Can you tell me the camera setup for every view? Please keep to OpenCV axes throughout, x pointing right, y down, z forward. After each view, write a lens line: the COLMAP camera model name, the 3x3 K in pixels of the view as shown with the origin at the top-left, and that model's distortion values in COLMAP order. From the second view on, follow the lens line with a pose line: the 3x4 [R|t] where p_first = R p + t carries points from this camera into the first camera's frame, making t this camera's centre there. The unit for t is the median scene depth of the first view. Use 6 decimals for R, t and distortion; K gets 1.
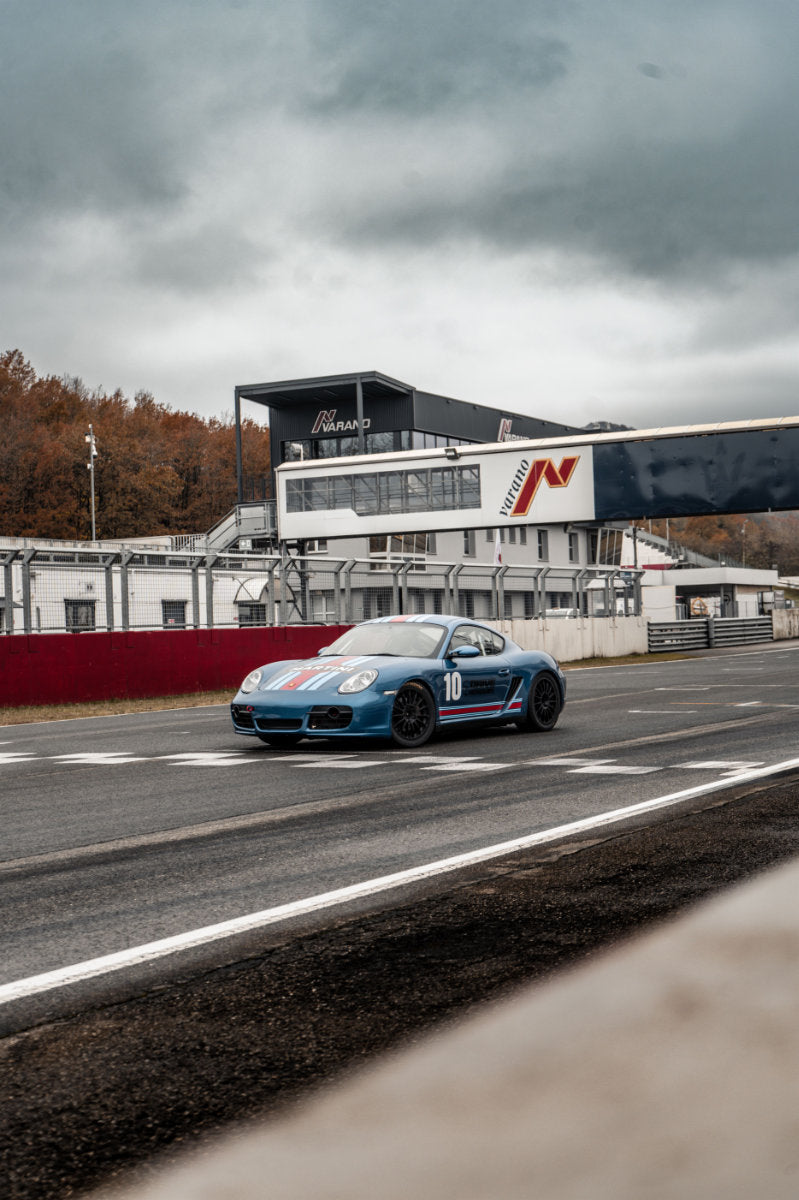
lens RADIAL K [[1498.6, 0, 399.5], [0, 1498.6, 600.0], [0, 0, 1]] dist [-0.078328, 0.758534]
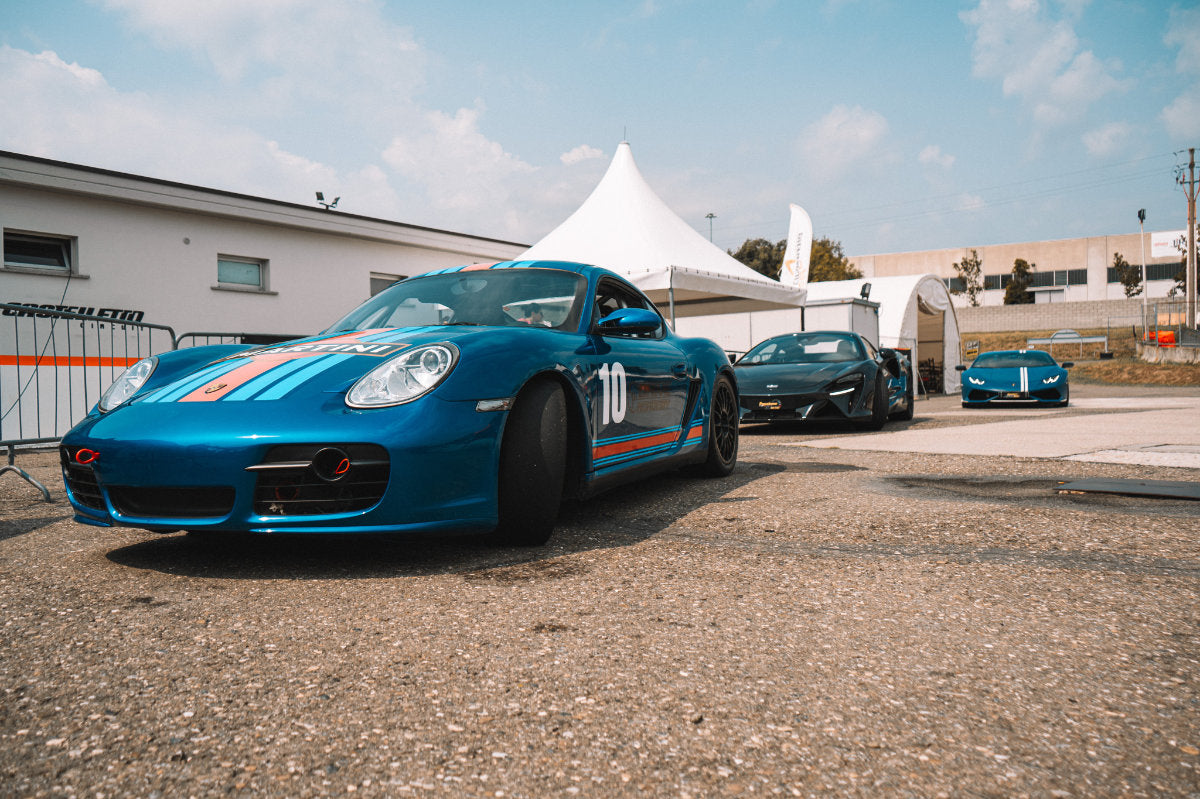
lens RADIAL K [[1084.9, 0, 558.6], [0, 1084.9, 398.3], [0, 0, 1]] dist [0.025752, 0.003878]
pose [[0.989918, -0.016757, 0.140649, -0.027065], [0.011212, 0.999132, 0.040126, 0.048642], [-0.141199, -0.038144, 0.989246, 0.720646]]
